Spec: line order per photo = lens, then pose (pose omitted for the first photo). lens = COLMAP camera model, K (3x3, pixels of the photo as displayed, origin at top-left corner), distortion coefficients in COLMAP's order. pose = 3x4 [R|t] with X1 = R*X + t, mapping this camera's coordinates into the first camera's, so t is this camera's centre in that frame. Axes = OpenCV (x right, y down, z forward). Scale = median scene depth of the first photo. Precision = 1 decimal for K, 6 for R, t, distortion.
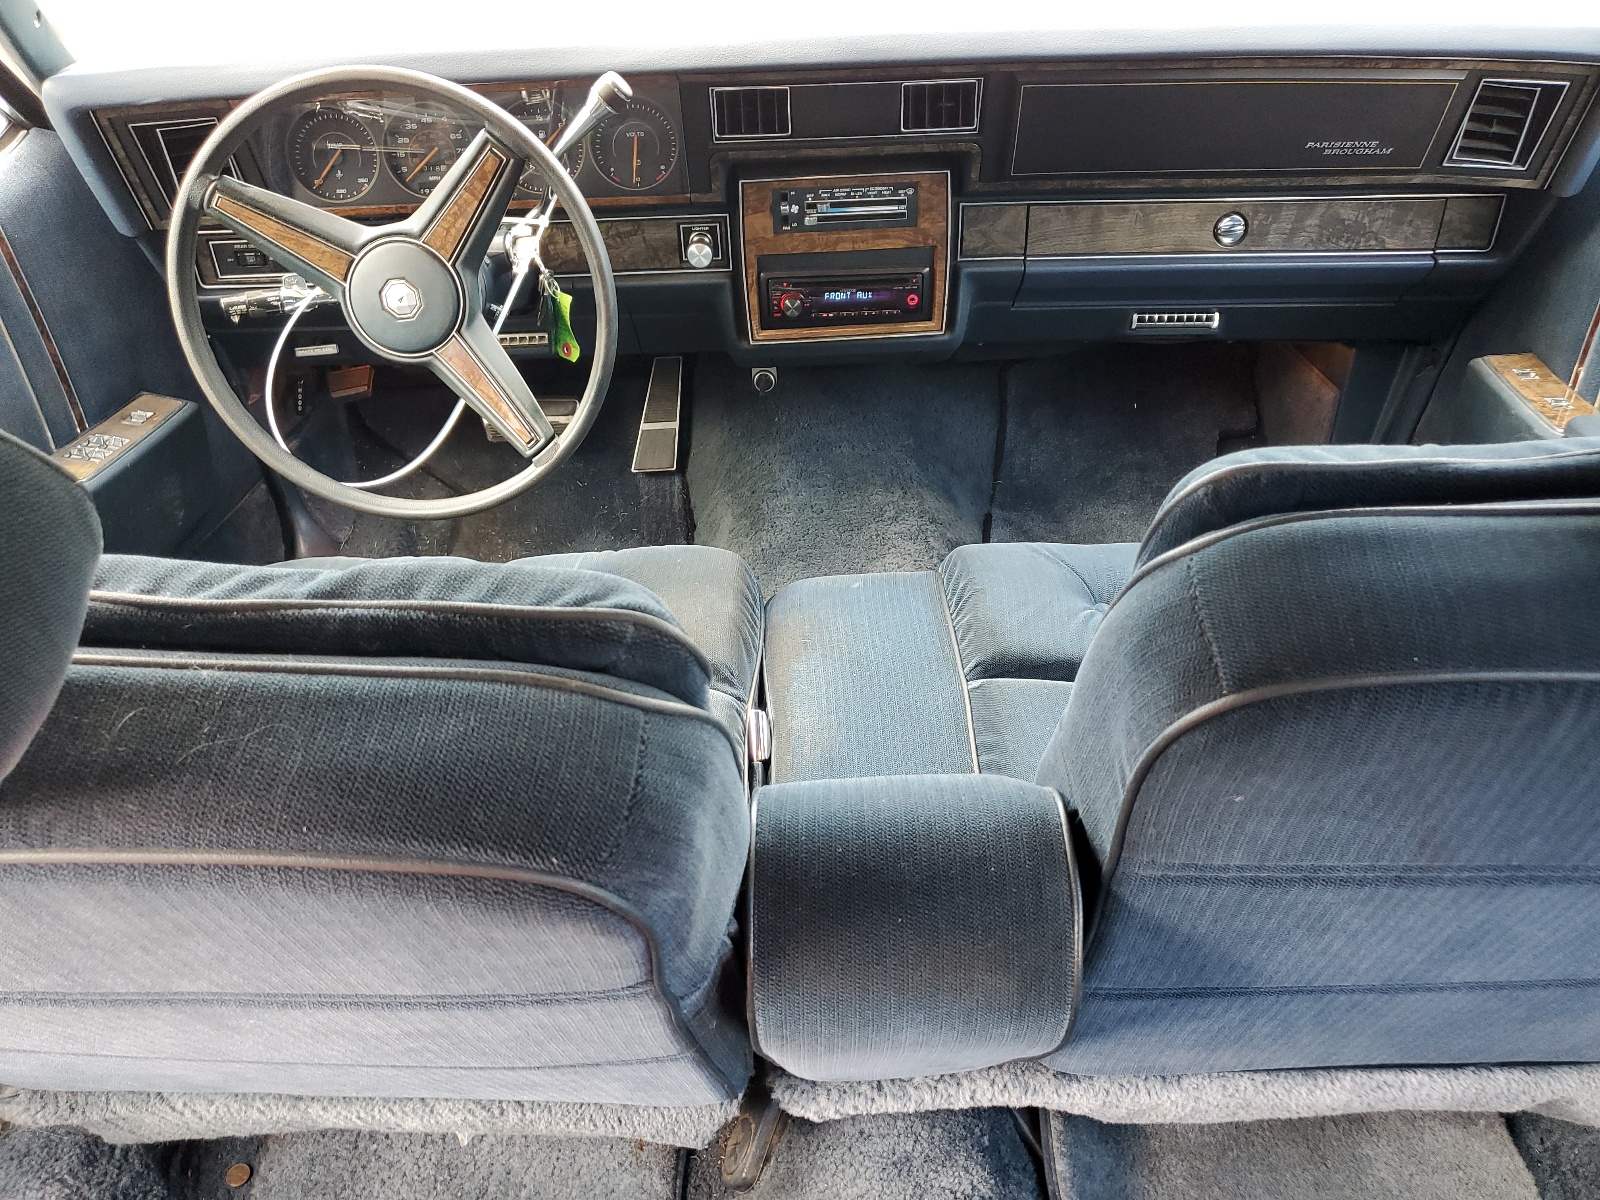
lens RADIAL K [[1200.8, 0, 798.9], [0, 1200.8, 601.4], [0, 0, 1]] dist [0.004376, 0.000569]
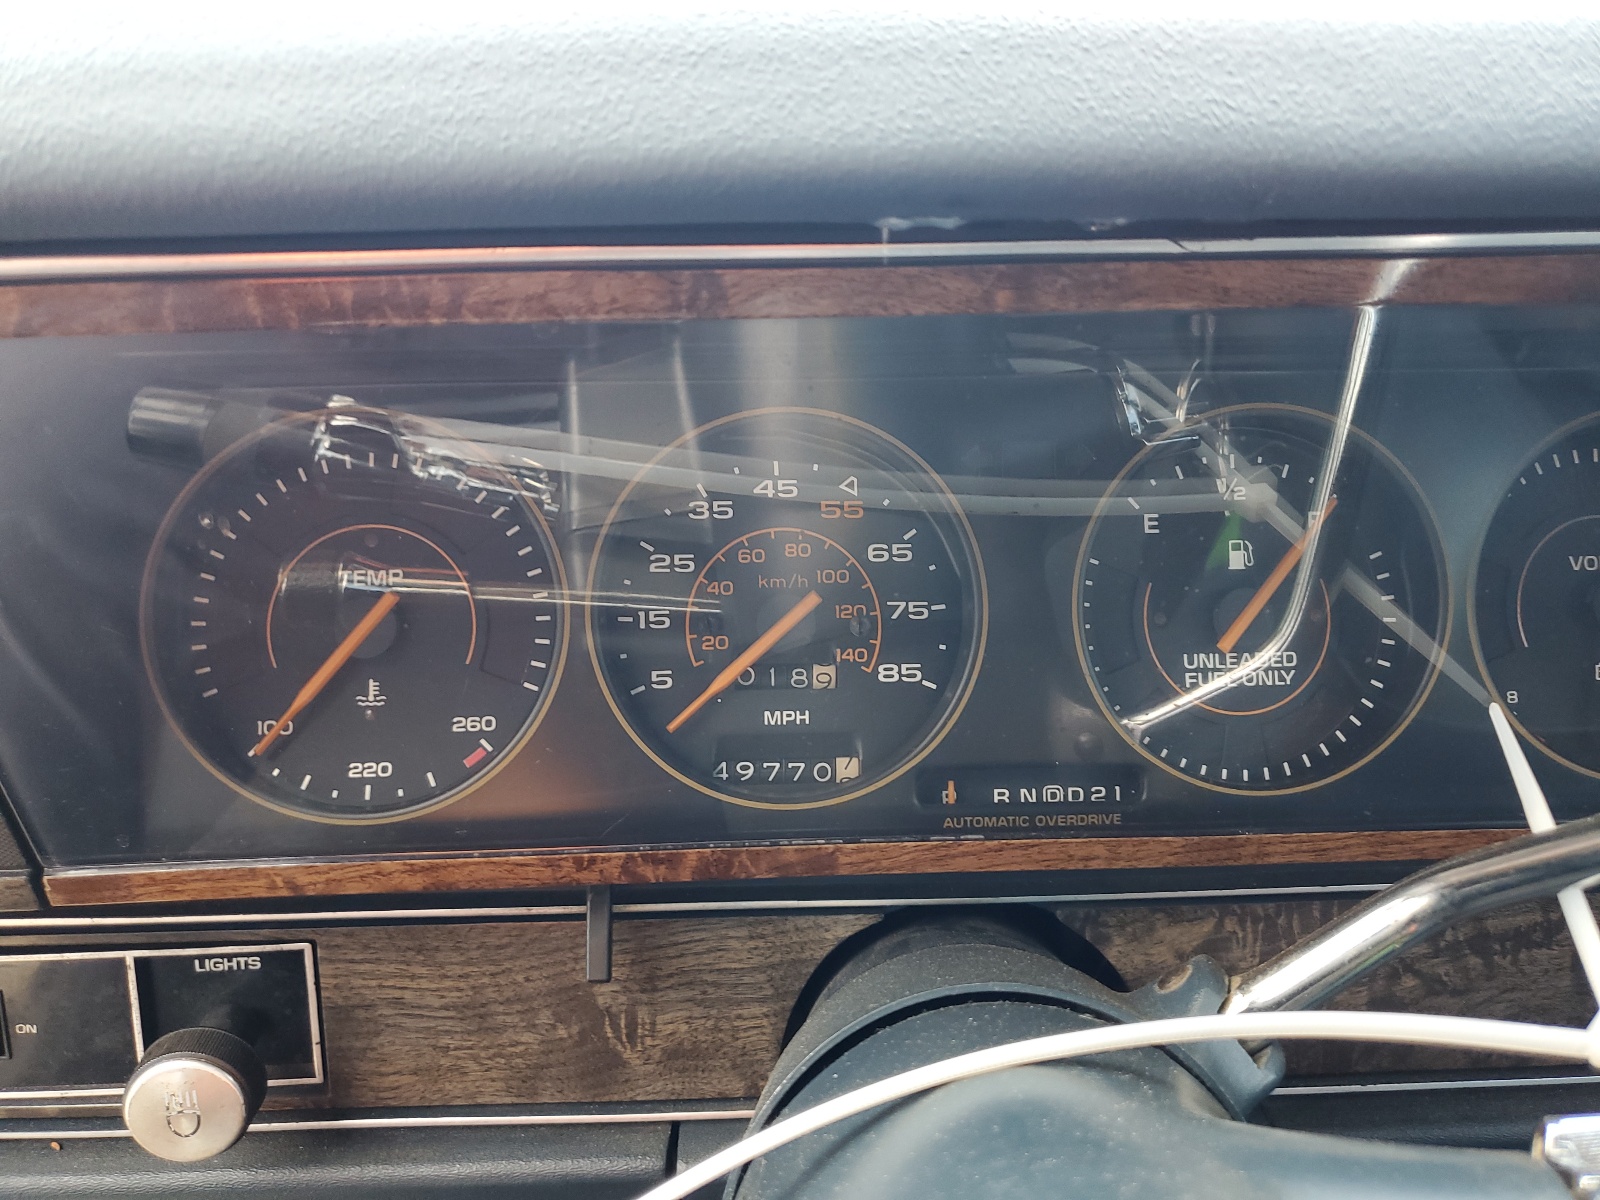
lens RADIAL K [[1200.8, 0, 801.5], [0, 1200.8, 599.0], [0, 0, 1]] dist [0.004376, 0.000569]
pose [[0.997661, 0.019046, 0.065648, -0.317272], [0.005350, 0.935694, -0.352773, -0.292762], [-0.068146, 0.352299, 0.933403, 0.777843]]
